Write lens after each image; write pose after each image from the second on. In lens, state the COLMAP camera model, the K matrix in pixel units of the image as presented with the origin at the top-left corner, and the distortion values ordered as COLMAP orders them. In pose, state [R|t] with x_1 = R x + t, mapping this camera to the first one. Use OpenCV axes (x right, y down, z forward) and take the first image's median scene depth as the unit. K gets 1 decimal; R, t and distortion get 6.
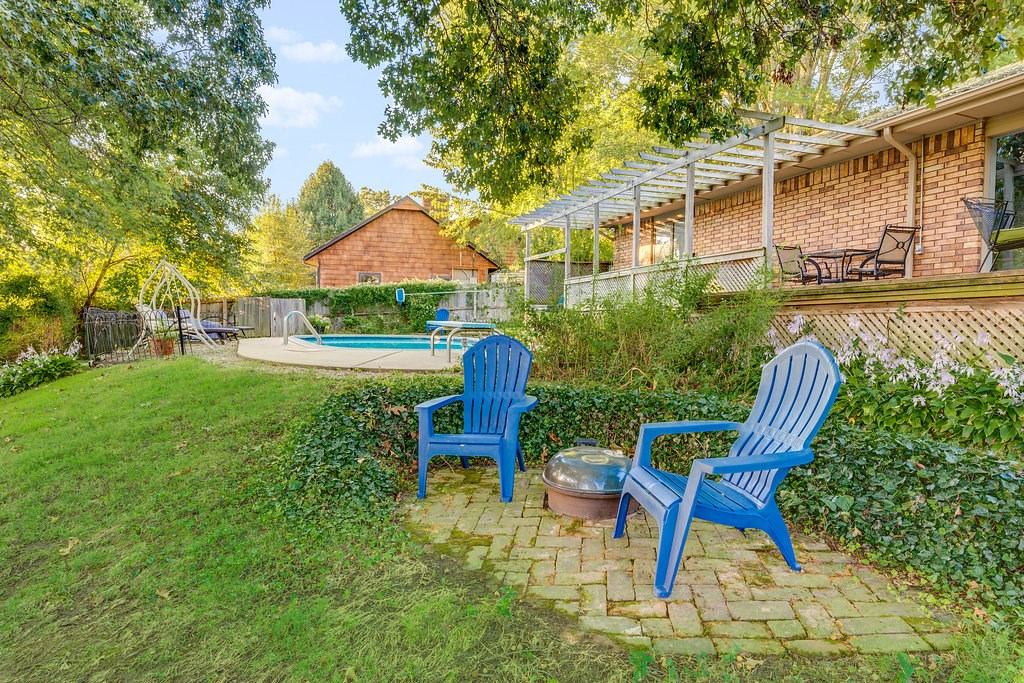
lens RADIAL K [[559.9, 0, 512.1], [0, 559.9, 338.4], [0, 0, 1]] dist [-0.000302, 0.000269]
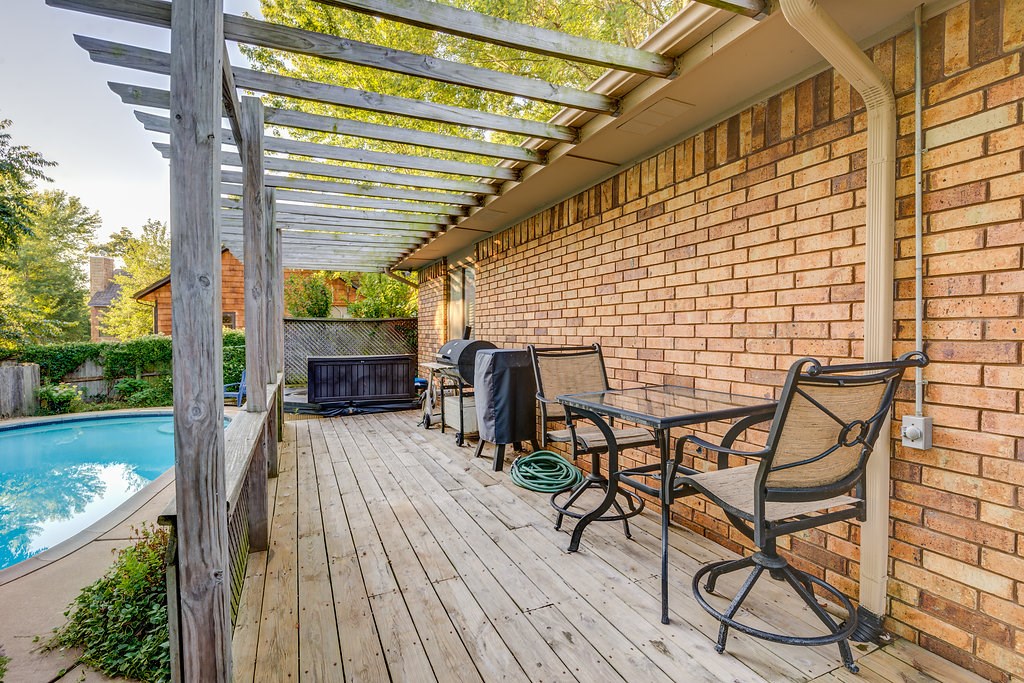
lens RADIAL K [[486.0, 0, 514.7], [0, 486.0, 341.7], [0, 0, 1]] dist [-0.002934, 0.000013]
pose [[0.997015, -0.018337, 0.074998, 0.213958], [0.018997, 0.999787, -0.008089, -0.084390], [-0.074834, 0.009490, 0.997151, 0.322664]]
